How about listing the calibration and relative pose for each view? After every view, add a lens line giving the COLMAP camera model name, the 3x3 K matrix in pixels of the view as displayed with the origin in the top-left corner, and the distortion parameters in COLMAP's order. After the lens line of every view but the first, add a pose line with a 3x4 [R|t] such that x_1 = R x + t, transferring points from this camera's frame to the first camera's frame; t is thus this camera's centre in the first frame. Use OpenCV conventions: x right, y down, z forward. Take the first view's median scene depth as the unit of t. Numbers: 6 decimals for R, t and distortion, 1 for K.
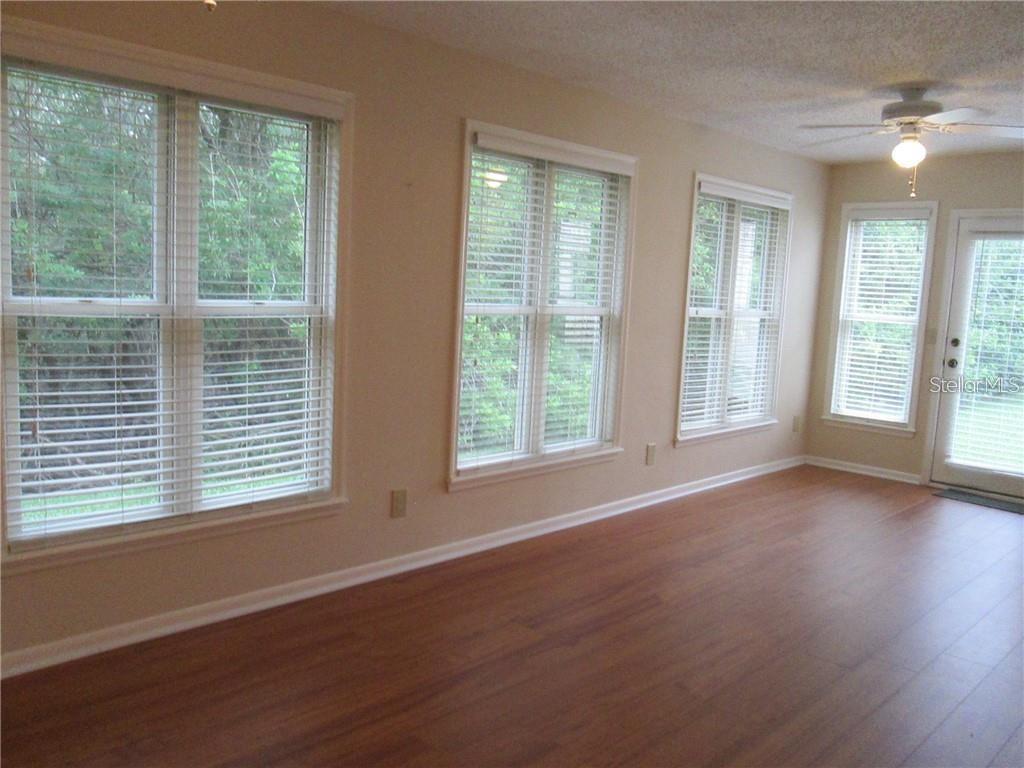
lens RADIAL K [[853.5, 0, 518.2], [0, 853.5, 391.0], [0, 0, 1]] dist [-0.048486, 0.037882]
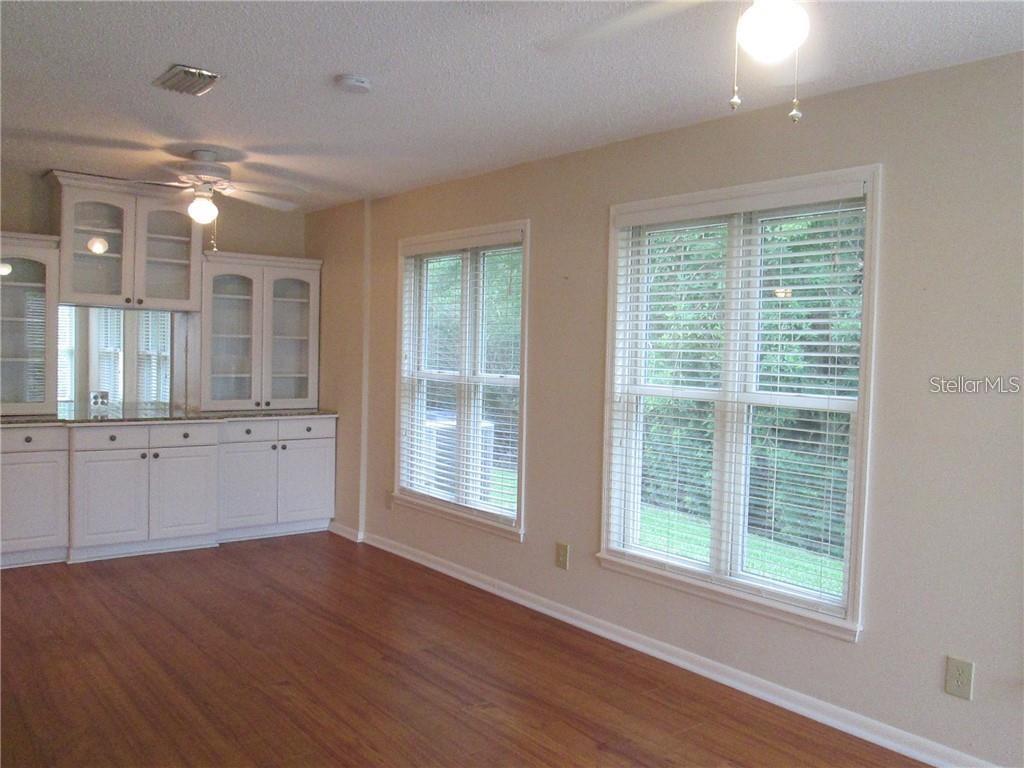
lens RADIAL K [[853.5, 0, 511.7], [0, 853.5, 392.6], [0, 0, 1]] dist [-0.048486, 0.037882]
pose [[-0.140886, -0.013061, -0.989940, 0.990569], [-0.169660, 0.985440, 0.011144, -0.082371], [0.975380, 0.169523, -0.141051, 1.065180]]
